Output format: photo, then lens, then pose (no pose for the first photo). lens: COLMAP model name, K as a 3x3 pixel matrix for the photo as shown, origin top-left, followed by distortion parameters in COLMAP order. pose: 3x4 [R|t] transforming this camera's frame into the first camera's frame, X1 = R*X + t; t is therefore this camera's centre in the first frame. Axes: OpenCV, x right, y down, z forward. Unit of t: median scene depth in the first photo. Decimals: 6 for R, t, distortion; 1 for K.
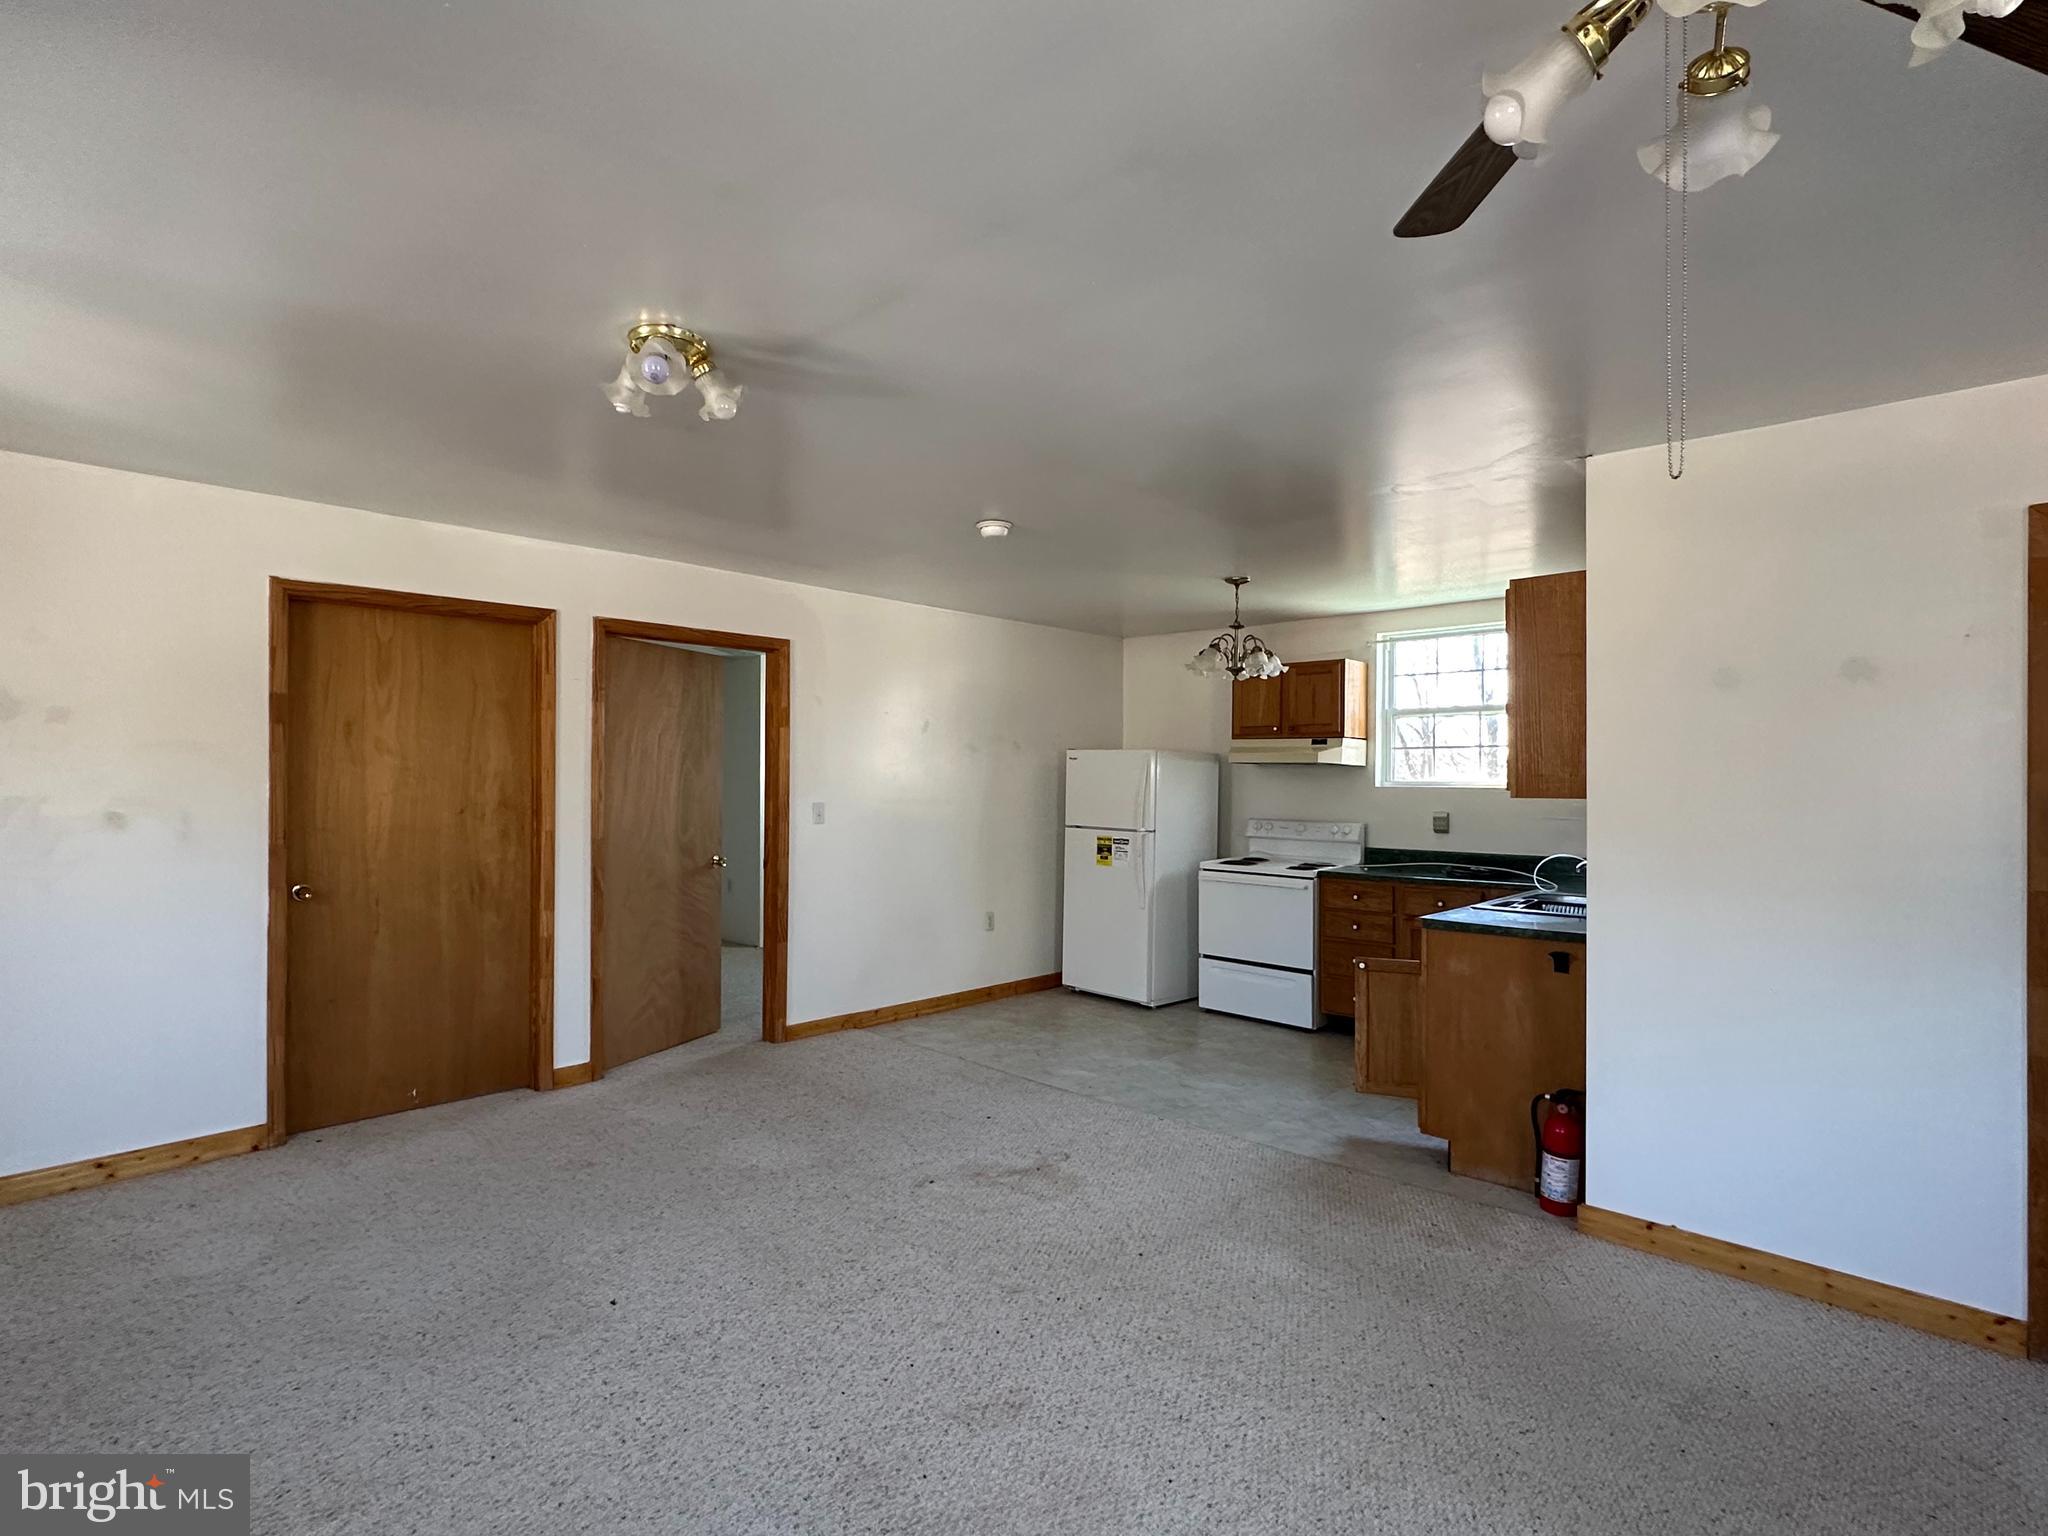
lens RADIAL K [[1037.5, 0, 1024.0], [0, 1037.5, 768.0], [0, 0, 1]] dist [0.003685, 0.000701]
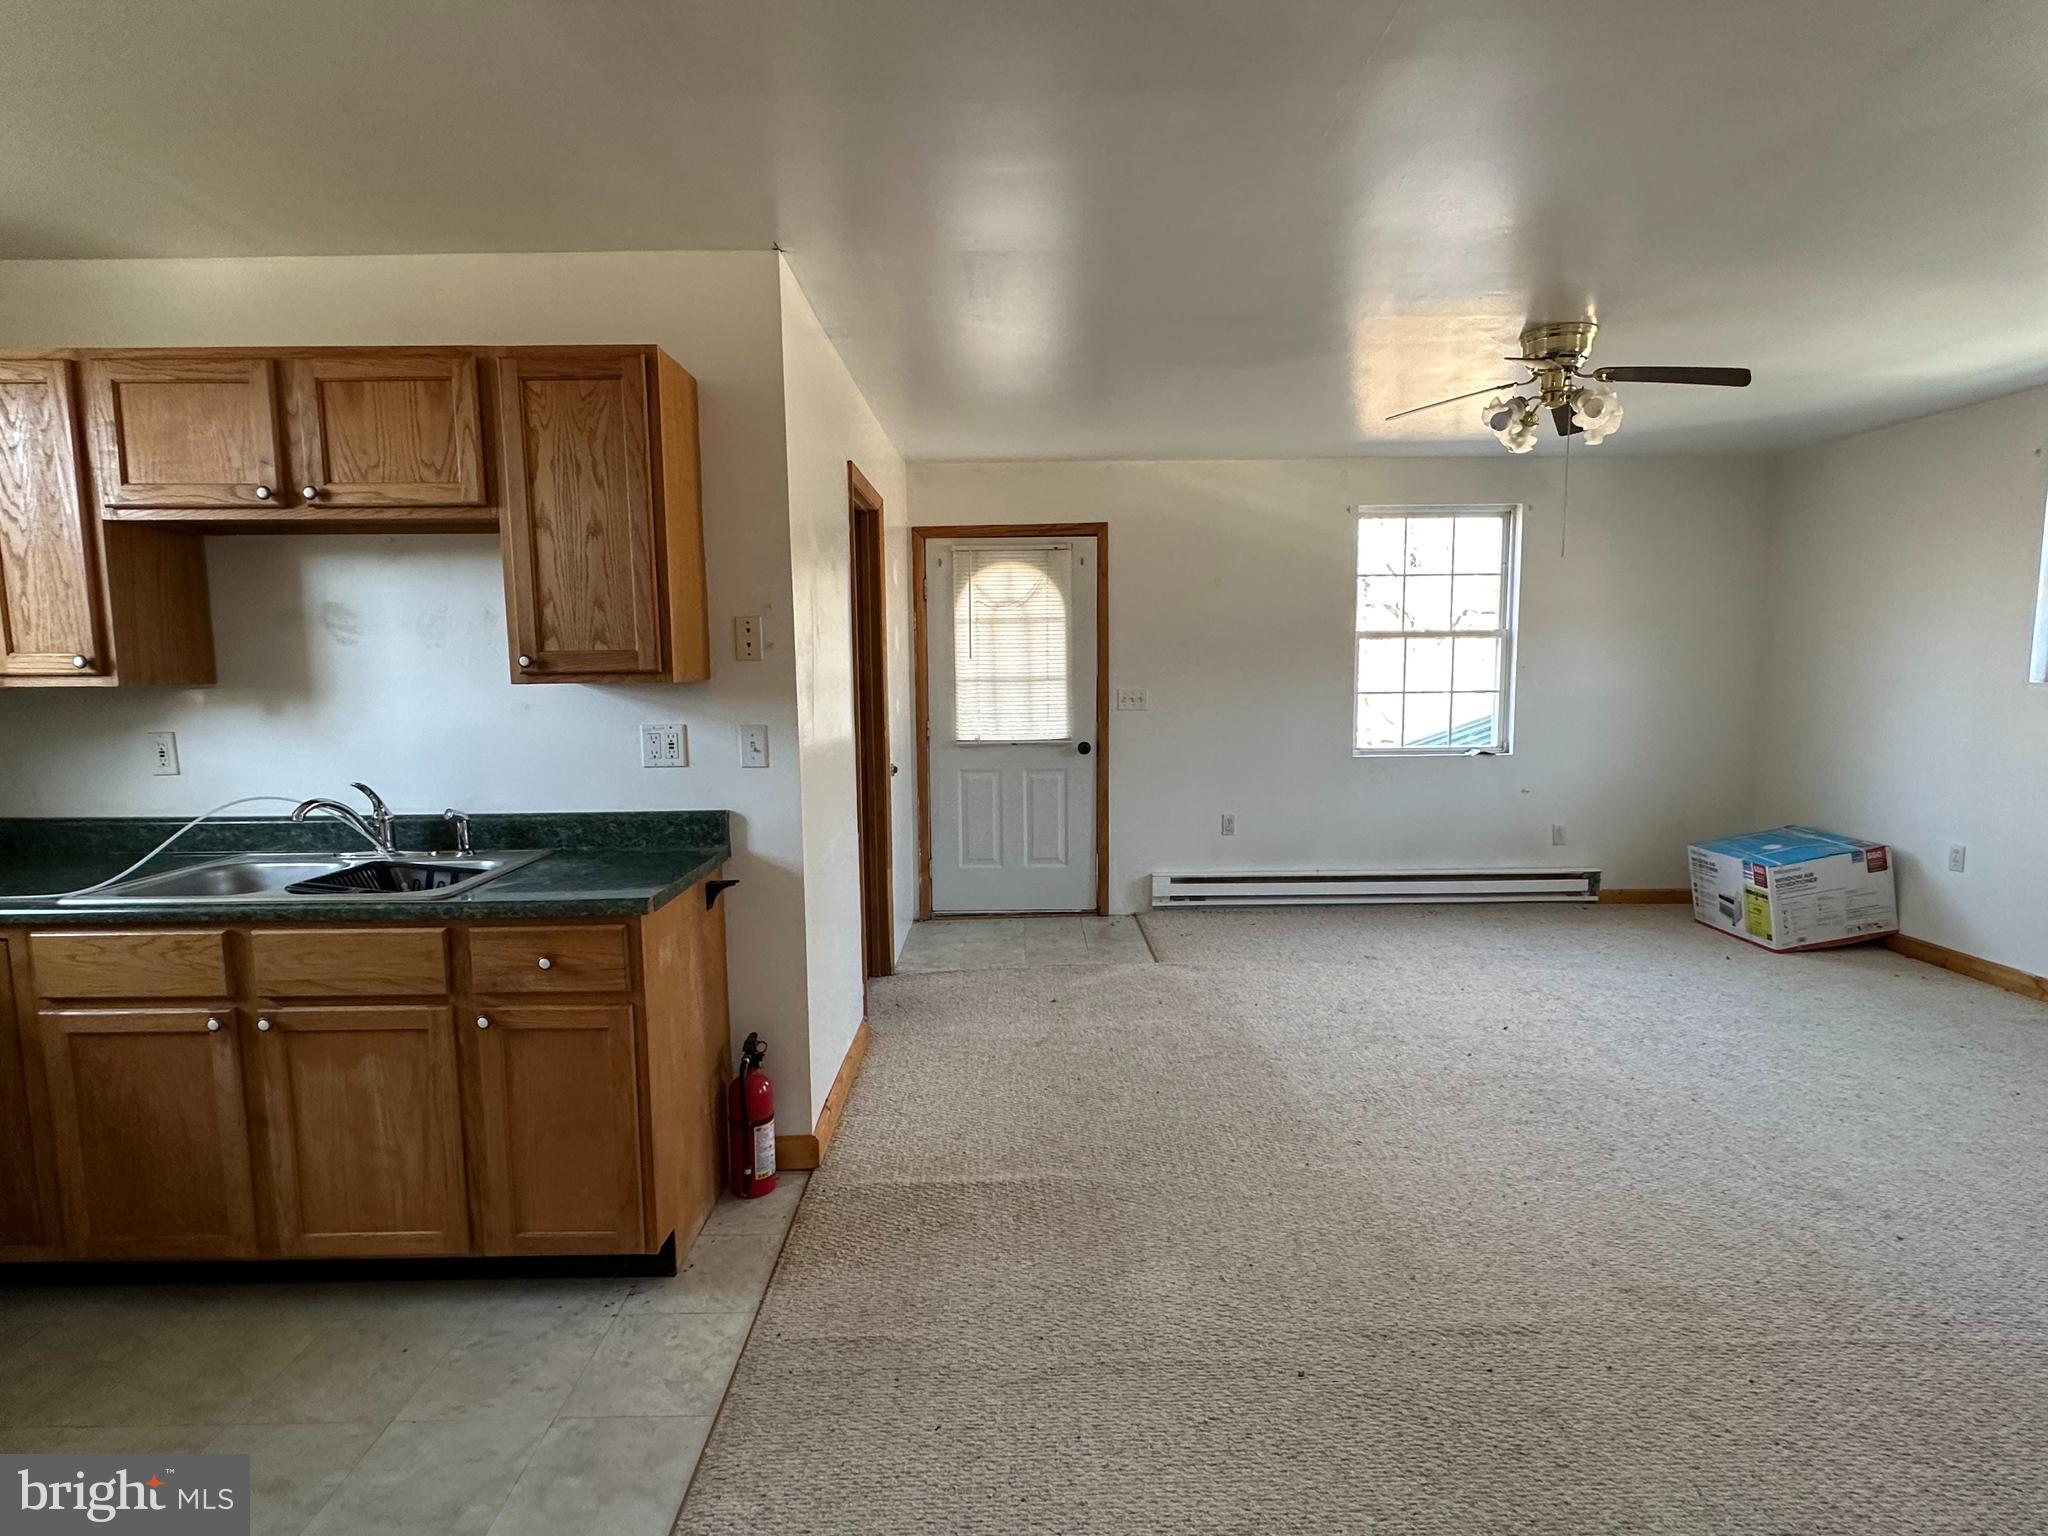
lens RADIAL K [[1034.0, 0, 1023.2], [0, 1034.0, 775.2], [0, 0, 1]] dist [-0.000616, -0.000013]
pose [[-0.684966, -0.078320, 0.724353, -0.105208], [0.003567, 0.993833, 0.110830, 0.010409], [-0.728566, 0.078498, -0.680462, 0.785652]]
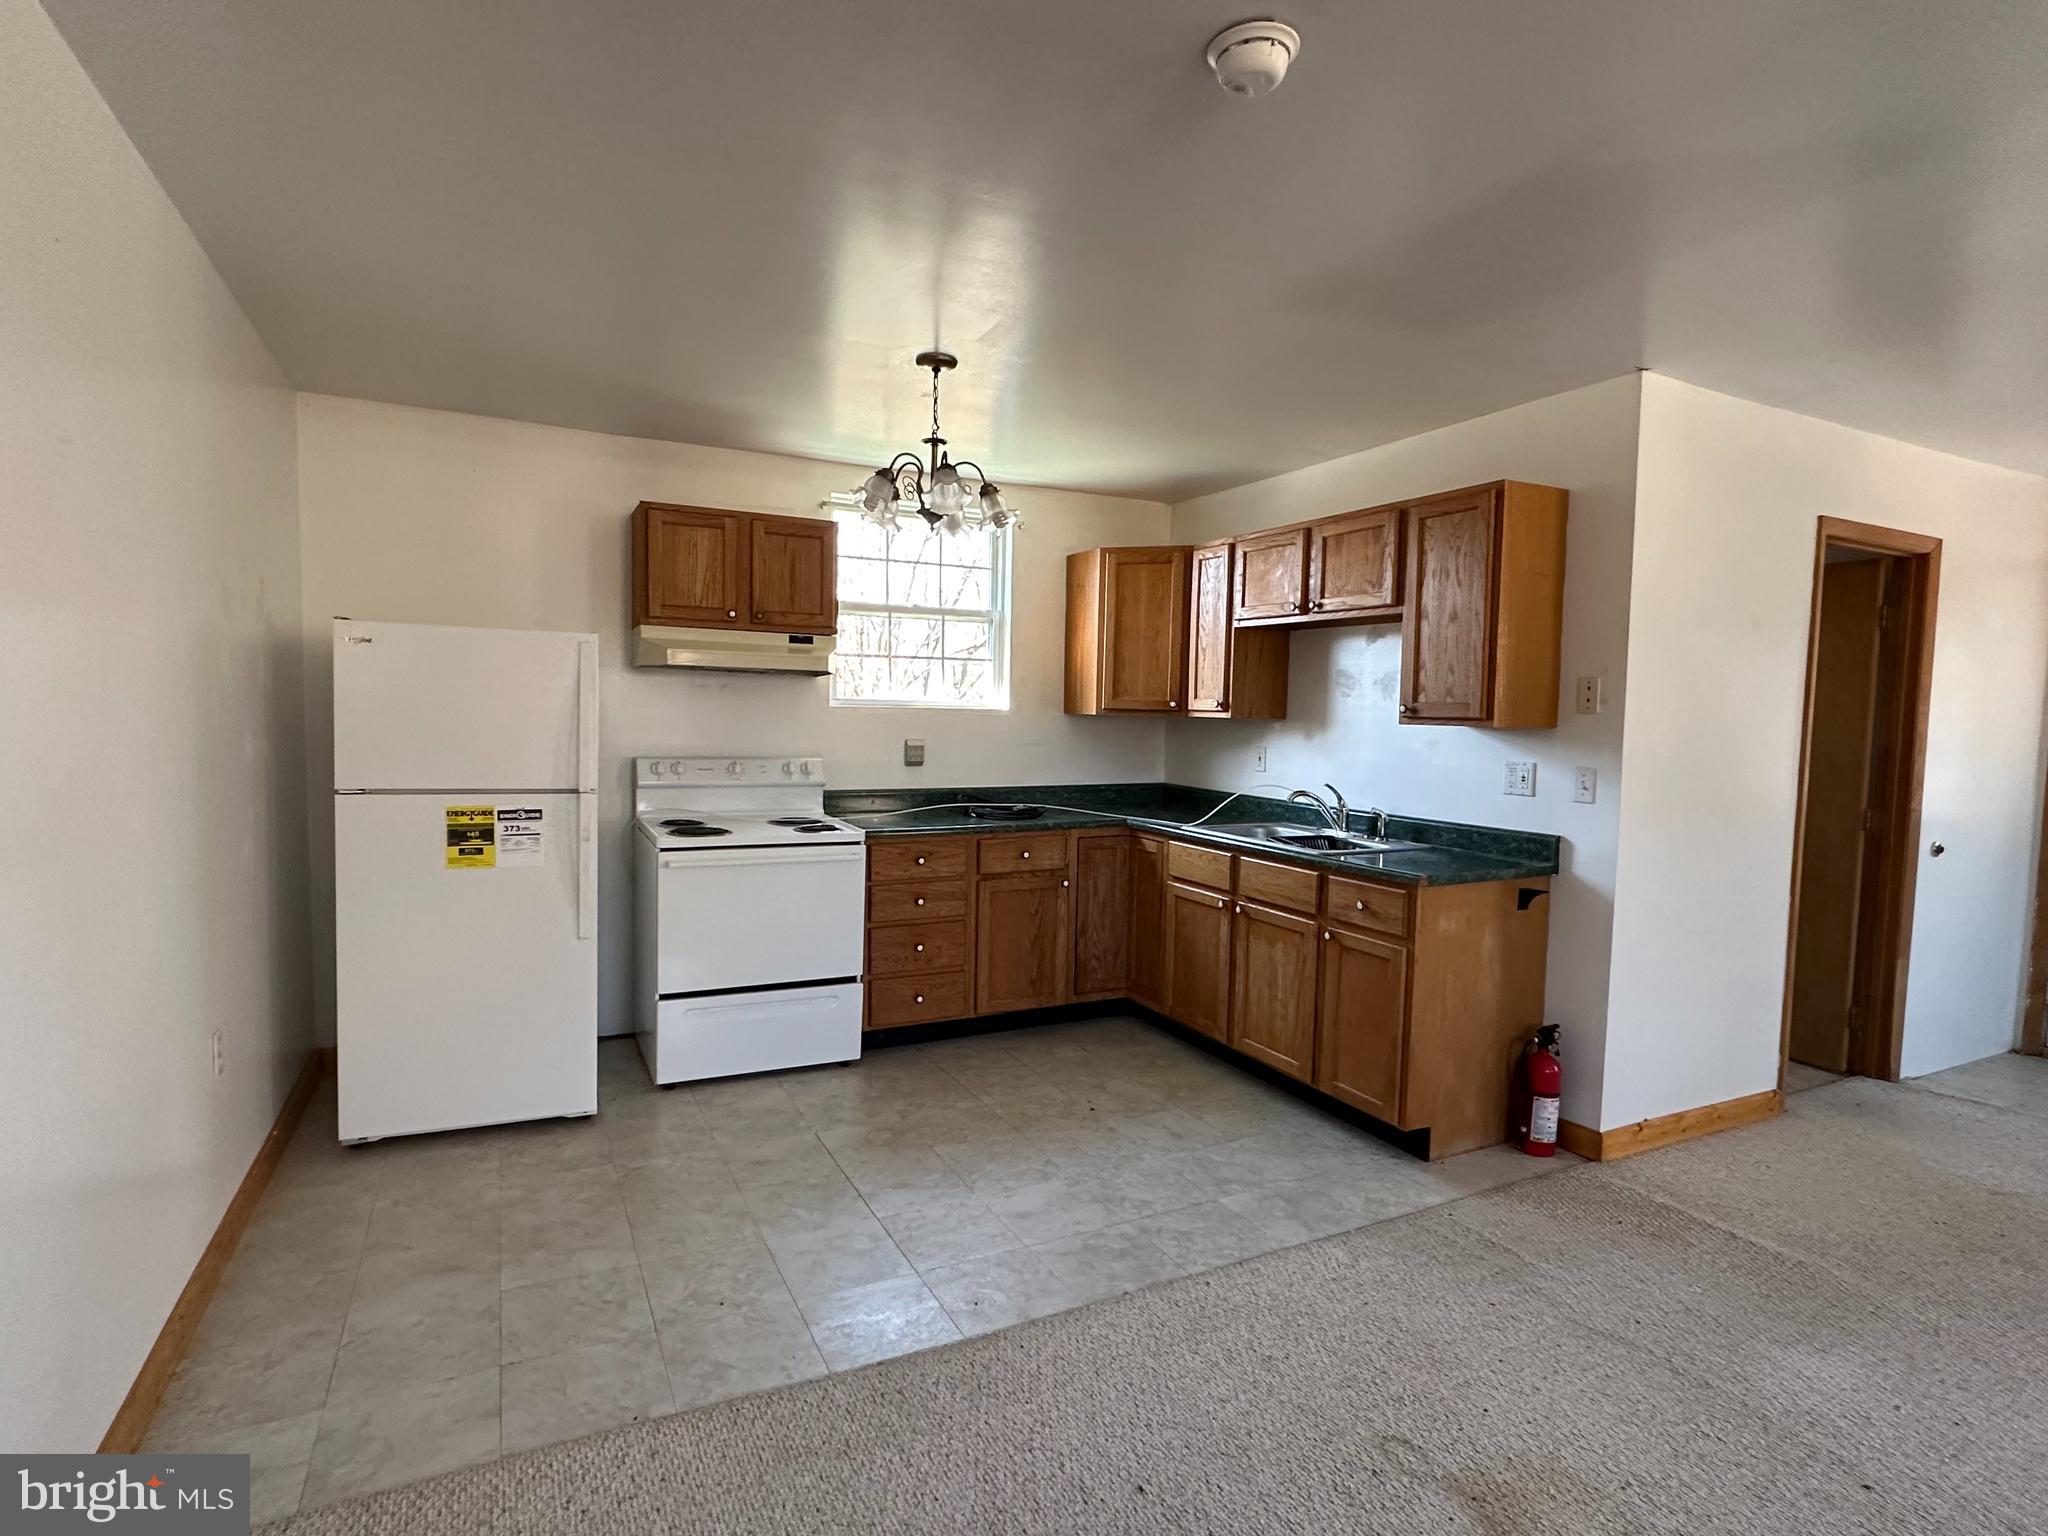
lens RADIAL K [[1037.5, 0, 1024.0], [0, 1037.5, 768.0], [0, 0, 1]] dist [0.003685, 0.000701]
pose [[0.346044, -0.051681, 0.936794, -0.308848], [-0.025005, 0.997619, 0.064273, 0.011242], [-0.937885, -0.045666, 0.343928, 0.648054]]
